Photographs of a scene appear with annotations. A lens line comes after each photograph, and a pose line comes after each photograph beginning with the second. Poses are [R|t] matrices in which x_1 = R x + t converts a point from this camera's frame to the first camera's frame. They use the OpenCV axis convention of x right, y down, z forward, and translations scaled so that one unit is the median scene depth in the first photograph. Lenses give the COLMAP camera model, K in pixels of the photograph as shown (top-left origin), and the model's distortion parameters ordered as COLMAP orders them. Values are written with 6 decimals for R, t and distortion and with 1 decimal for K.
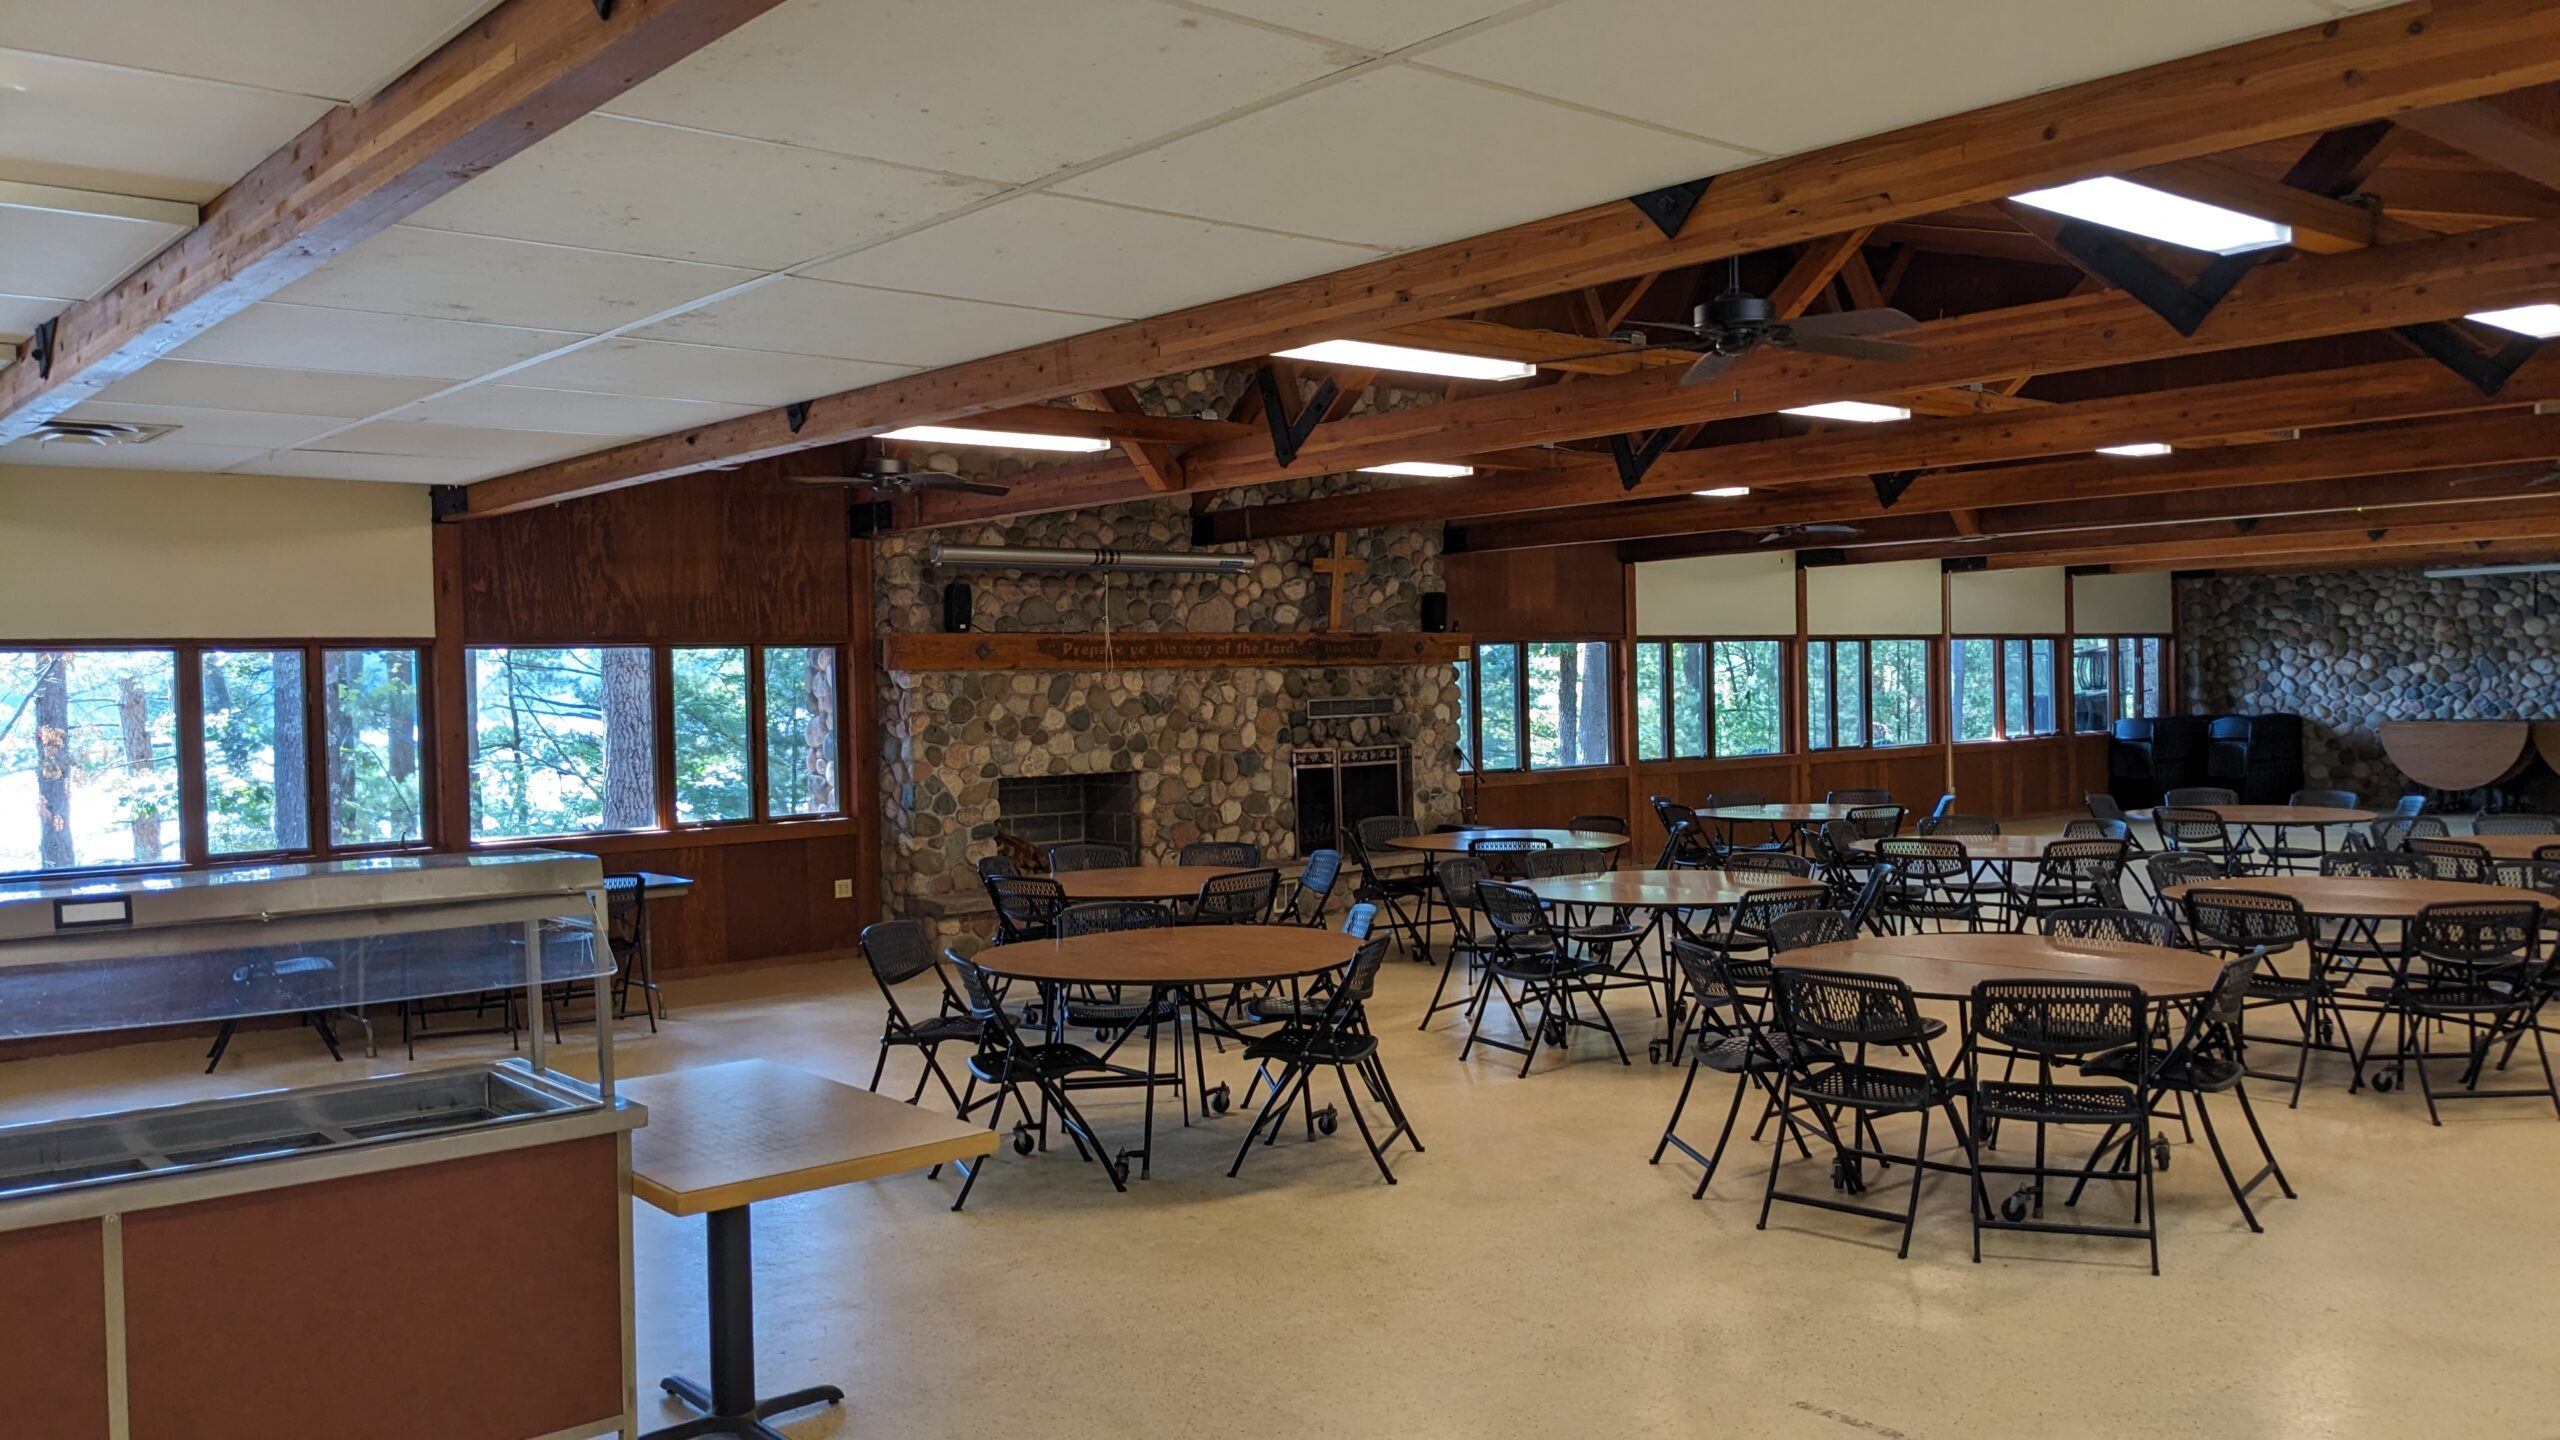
lens RADIAL K [[2016.8, 0, 1278.8], [0, 2016.8, 723.6], [0, 0, 1]] dist [-0.005578, -0.005671]
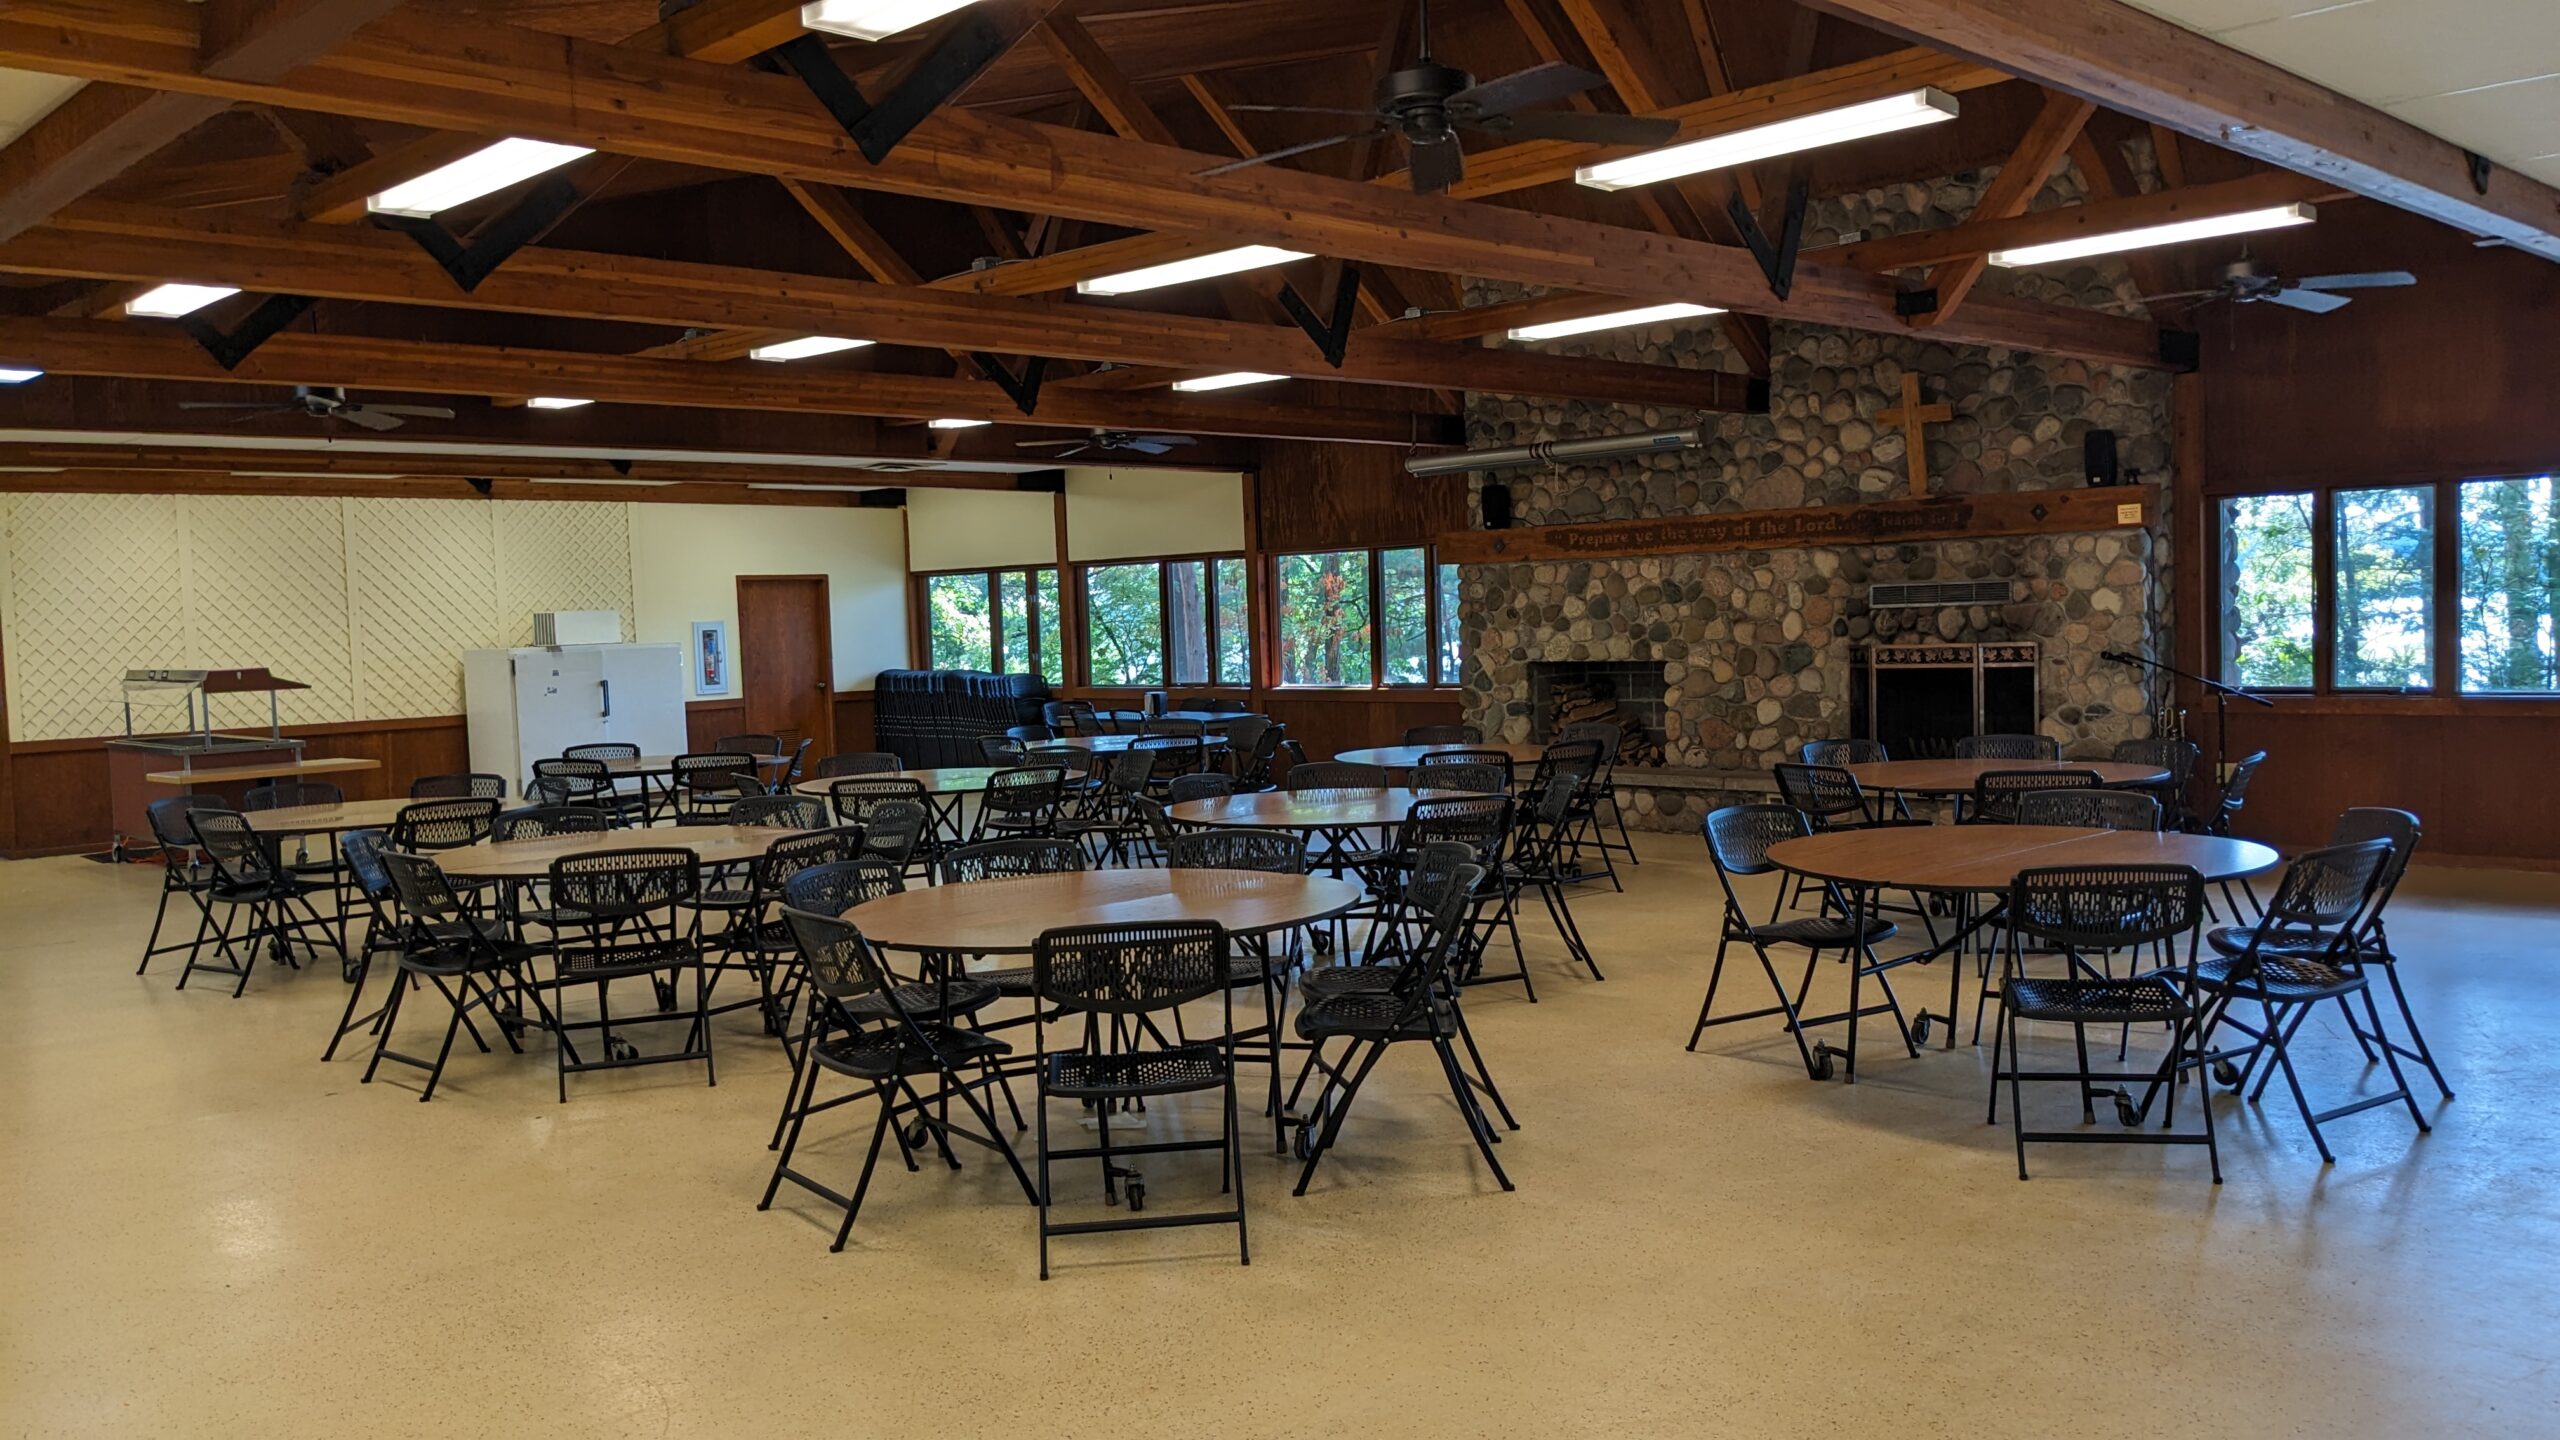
lens RADIAL K [[2016.8, 0, 1278.5], [0, 2016.8, 719.8], [0, 0, 1]] dist [-0.005578, -0.005671]
pose [[0.027791, 0.084908, -0.996001, 0.877307], [0.025134, 0.996012, 0.085611, -0.035303], [0.999298, -0.027412, 0.025546, 0.773914]]
